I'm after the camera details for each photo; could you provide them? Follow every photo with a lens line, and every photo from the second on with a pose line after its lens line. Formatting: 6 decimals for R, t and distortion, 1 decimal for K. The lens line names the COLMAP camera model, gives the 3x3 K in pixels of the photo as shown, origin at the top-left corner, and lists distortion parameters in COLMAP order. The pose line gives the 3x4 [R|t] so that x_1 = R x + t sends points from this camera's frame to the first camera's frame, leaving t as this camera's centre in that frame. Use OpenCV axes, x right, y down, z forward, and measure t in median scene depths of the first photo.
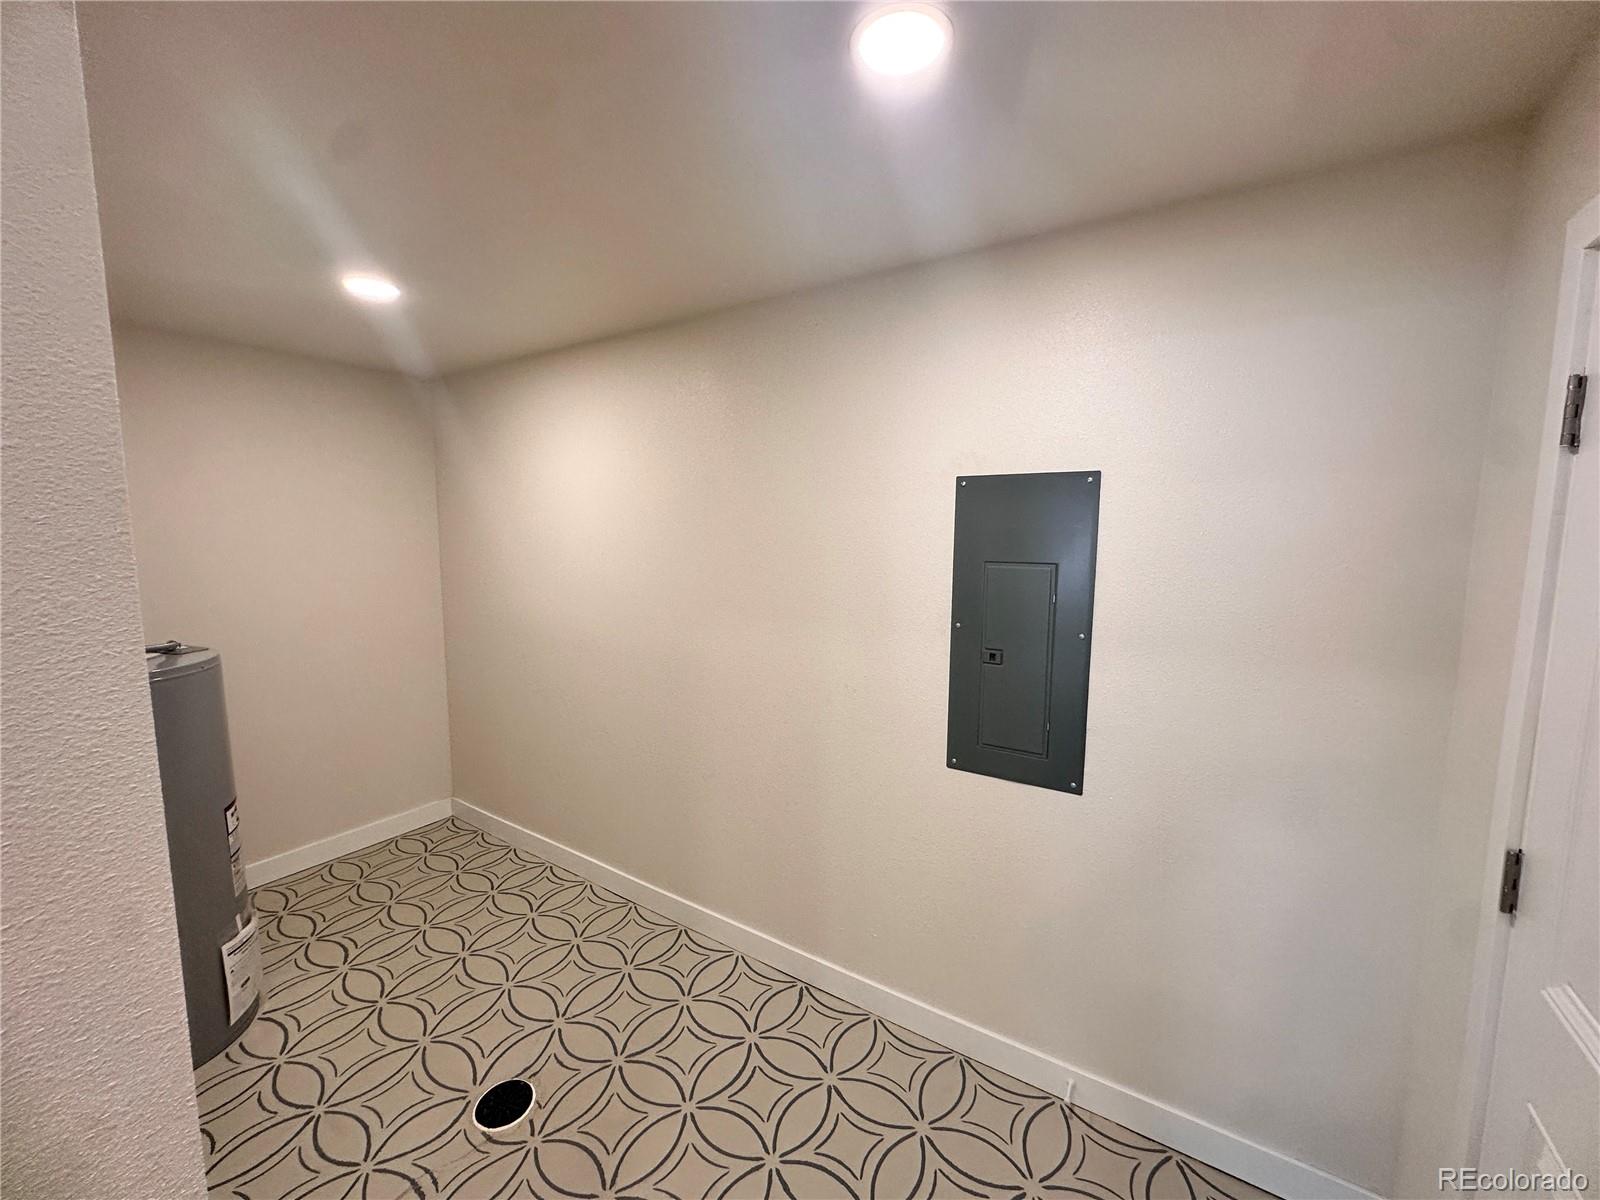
lens RADIAL K [[639.5, 0, 796.5], [0, 639.5, 598.8], [0, 0, 1]] dist [-0.003505, 0.000195]
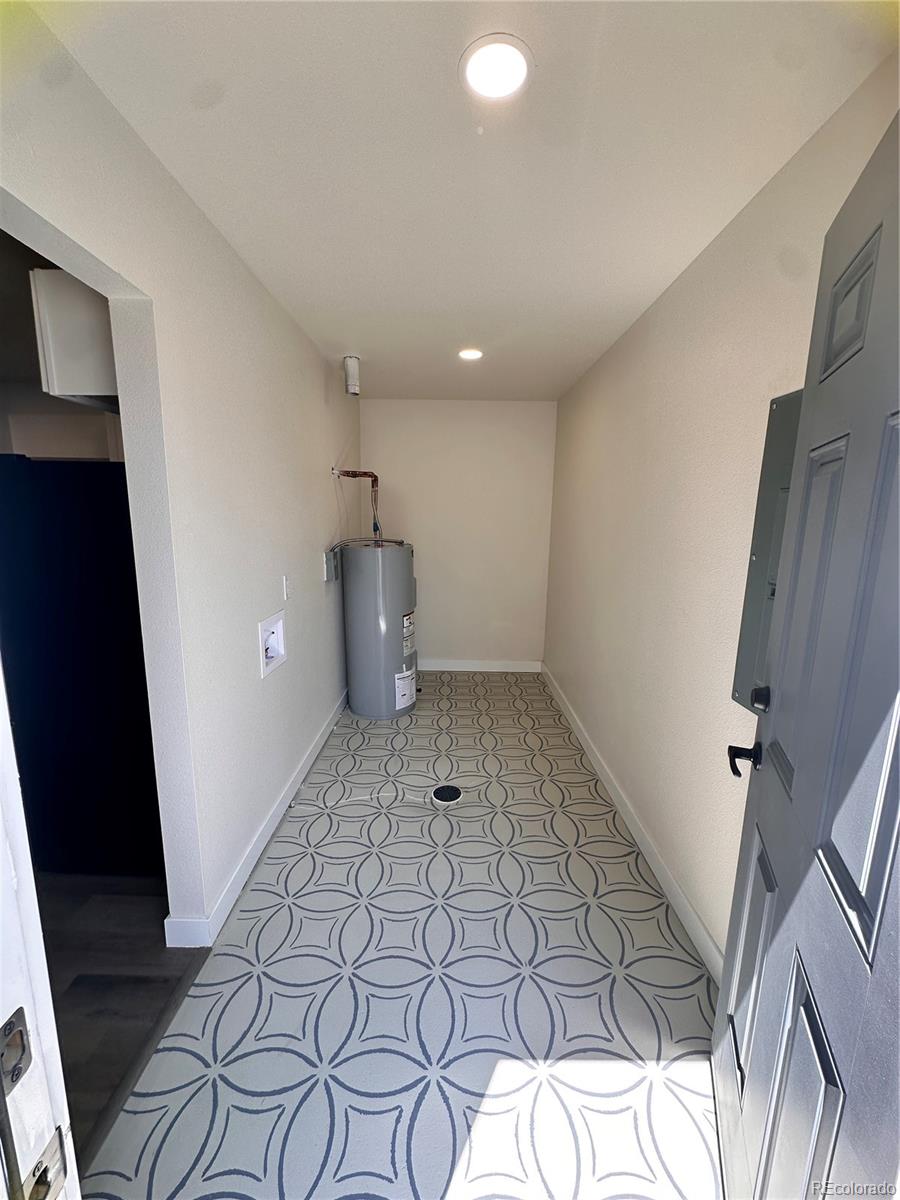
lens RADIAL K [[479.6, 0, 450.0], [0, 479.6, 600.0], [0, 0, 1]] dist [-0.003505, 0.000195]
pose [[0.552599, 0.155411, -0.818829, 0.557733], [-0.103505, 0.987652, 0.117601, 0.061364], [0.826995, 0.019767, 0.561862, 0.191320]]
